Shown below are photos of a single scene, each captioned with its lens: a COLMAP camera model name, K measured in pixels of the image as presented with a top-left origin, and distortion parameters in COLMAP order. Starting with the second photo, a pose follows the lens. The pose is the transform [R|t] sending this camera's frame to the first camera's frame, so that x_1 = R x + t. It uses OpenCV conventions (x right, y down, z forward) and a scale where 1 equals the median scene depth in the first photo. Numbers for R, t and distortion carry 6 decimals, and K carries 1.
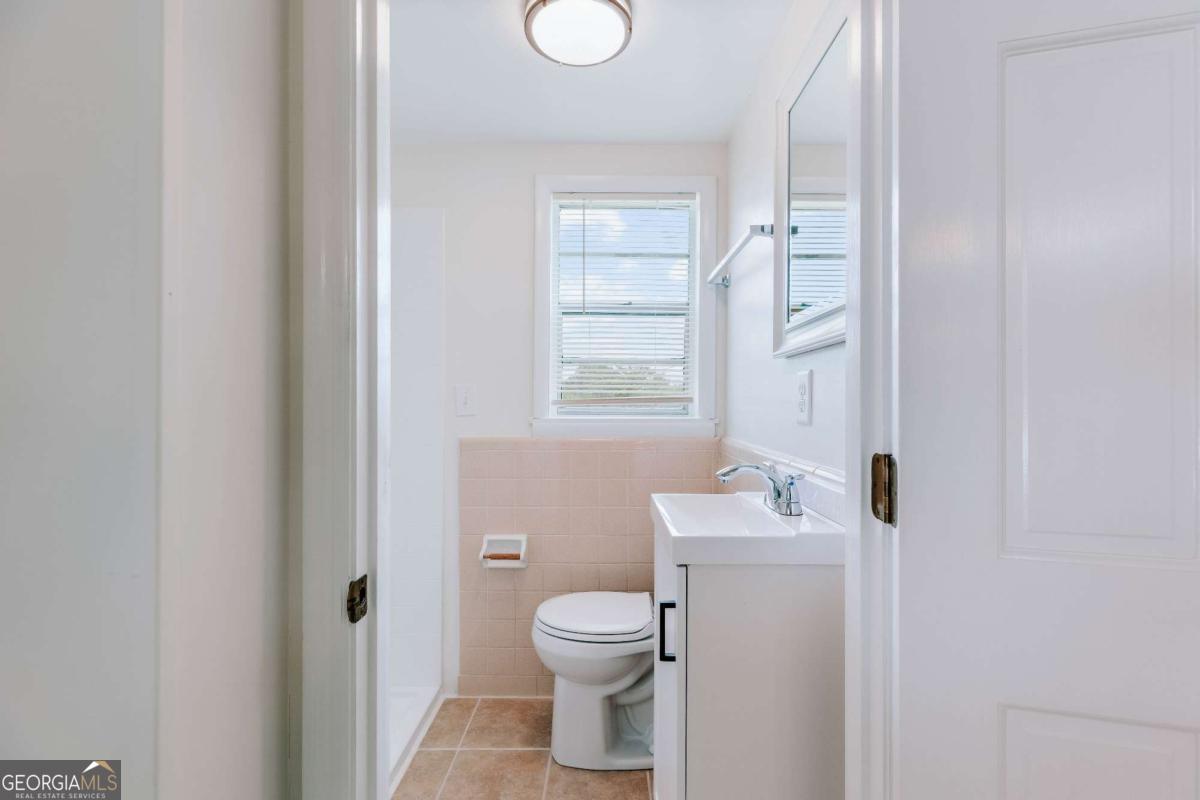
lens RADIAL K [[552.7, 0, 601.6], [0, 552.7, 402.4], [0, 0, 1]] dist [-0.002597, -0.001680]
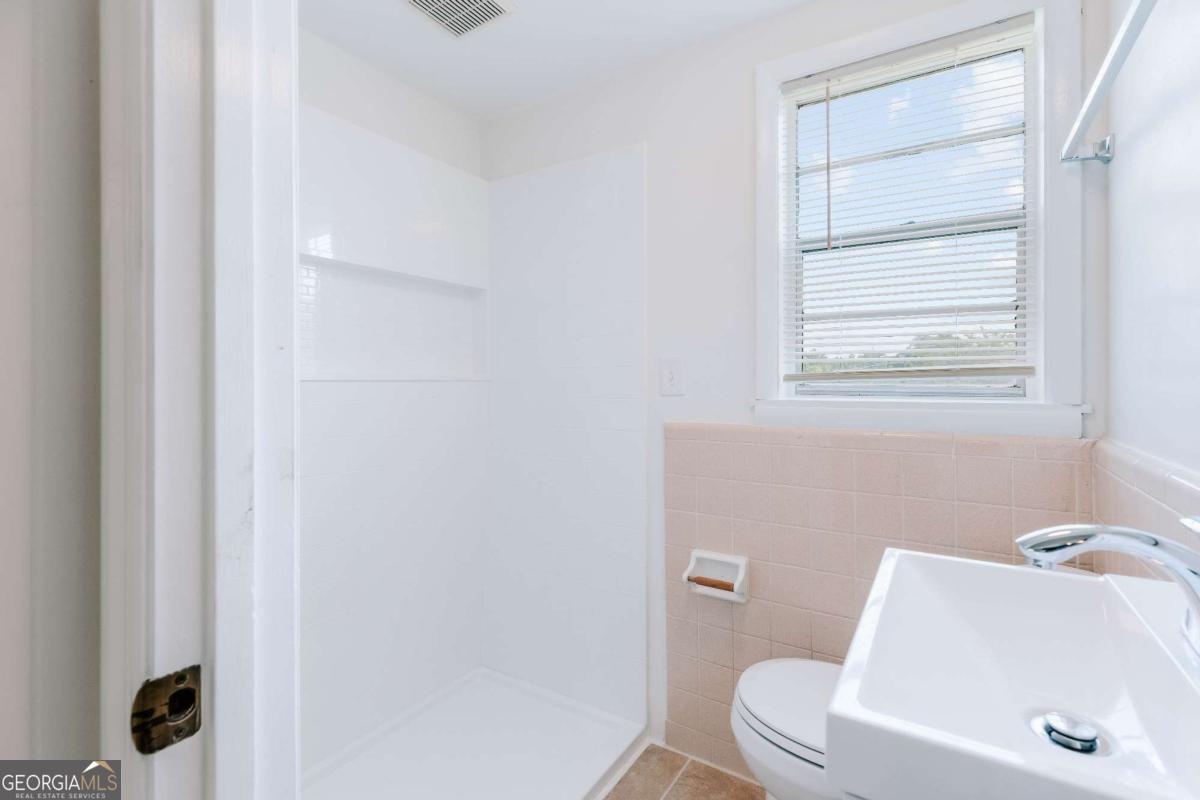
lens RADIAL K [[552.7, 0, 595.2], [0, 552.7, 376.5], [0, 0, 1]] dist [-0.002597, -0.001680]
pose [[0.841460, -0.008878, -0.540247, 0.091925], [0.004725, 0.999948, -0.009073, 0.004440], [0.540299, 0.005081, 0.841458, 0.273071]]
